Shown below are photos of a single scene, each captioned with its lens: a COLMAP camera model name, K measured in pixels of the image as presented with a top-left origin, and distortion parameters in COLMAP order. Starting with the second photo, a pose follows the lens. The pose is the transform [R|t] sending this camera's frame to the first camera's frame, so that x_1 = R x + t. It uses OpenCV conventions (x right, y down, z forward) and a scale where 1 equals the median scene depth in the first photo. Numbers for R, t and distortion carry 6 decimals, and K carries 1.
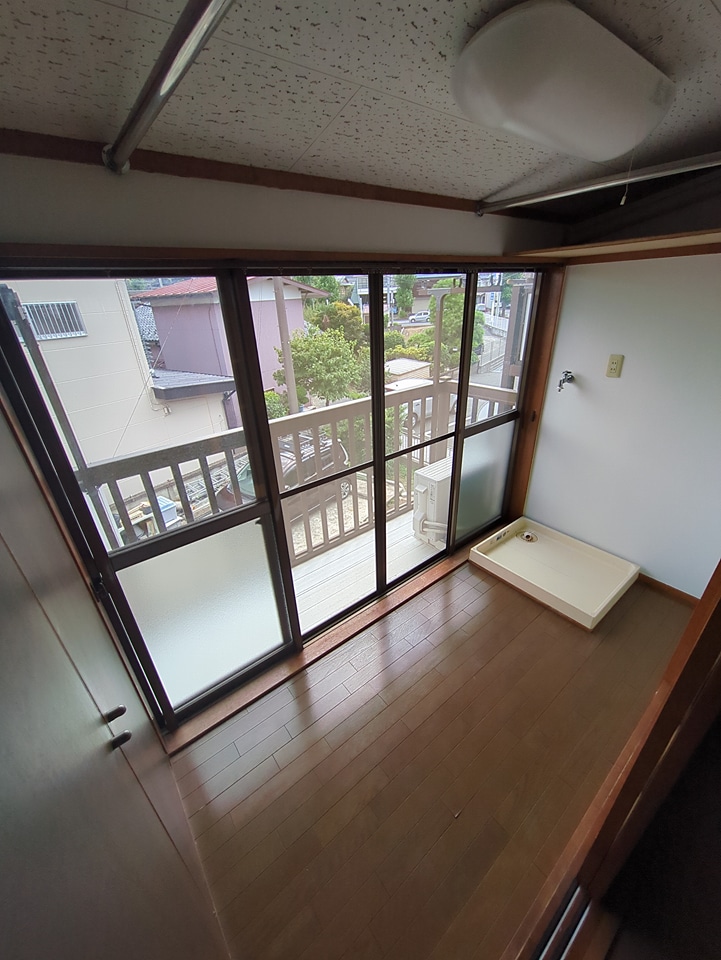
lens RADIAL K [[378.6, 0, 363.7], [0, 378.6, 482.6], [0, 0, 1]] dist [-0.005847, 0.002025]
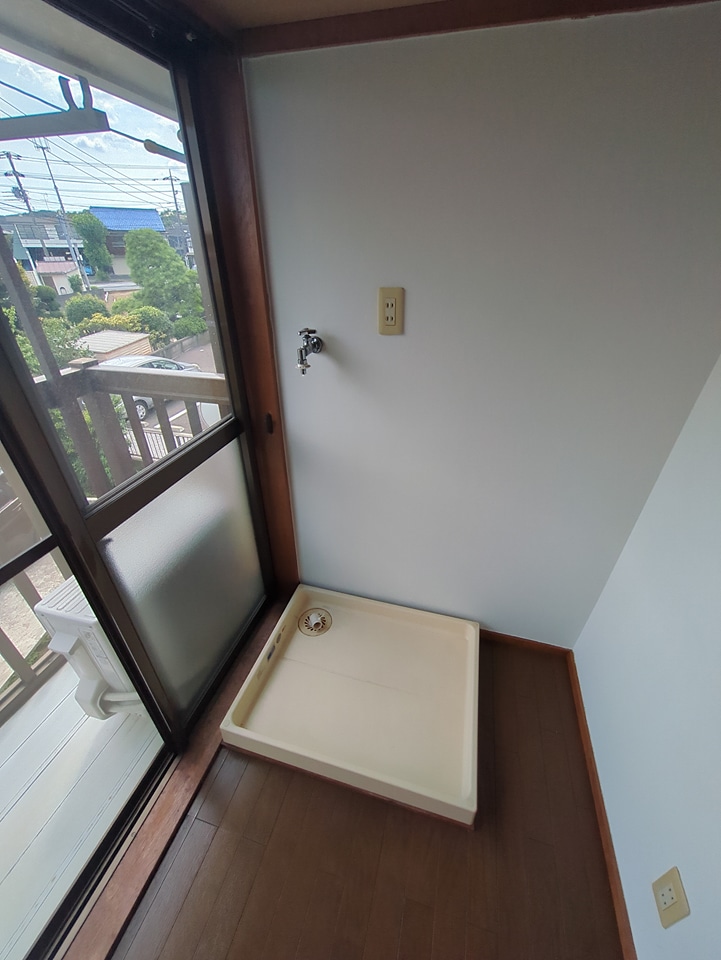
lens RADIAL K [[378.6, 0, 360.7], [0, 378.6, 483.3], [0, 0, 1]] dist [-0.005847, 0.002025]
pose [[0.808759, -0.272618, 0.521142, 0.049432], [0.230439, 0.962120, 0.145683, -0.027463], [-0.541117, 0.002269, 0.840944, 0.095655]]
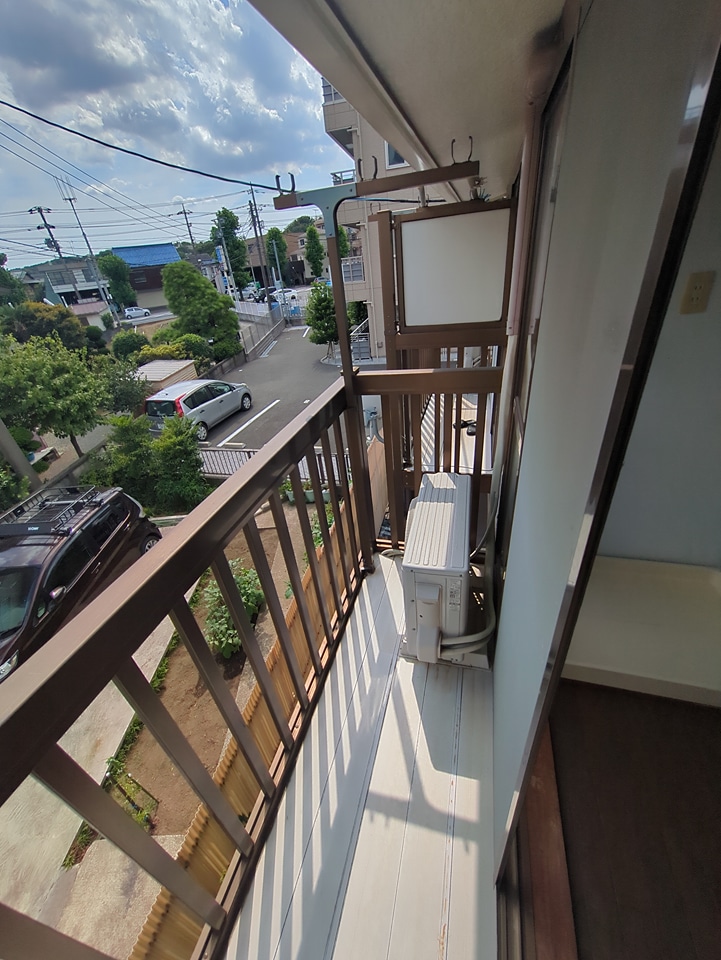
lens RADIAL K [[378.6, 0, 364.2], [0, 378.6, 481.6], [0, 0, 1]] dist [-0.005847, 0.002025]
pose [[0.810027, -0.333150, 0.482563, -0.022740], [0.320136, 0.940719, 0.112072, -0.041725], [-0.491293, 0.063704, 0.868662, 0.120065]]
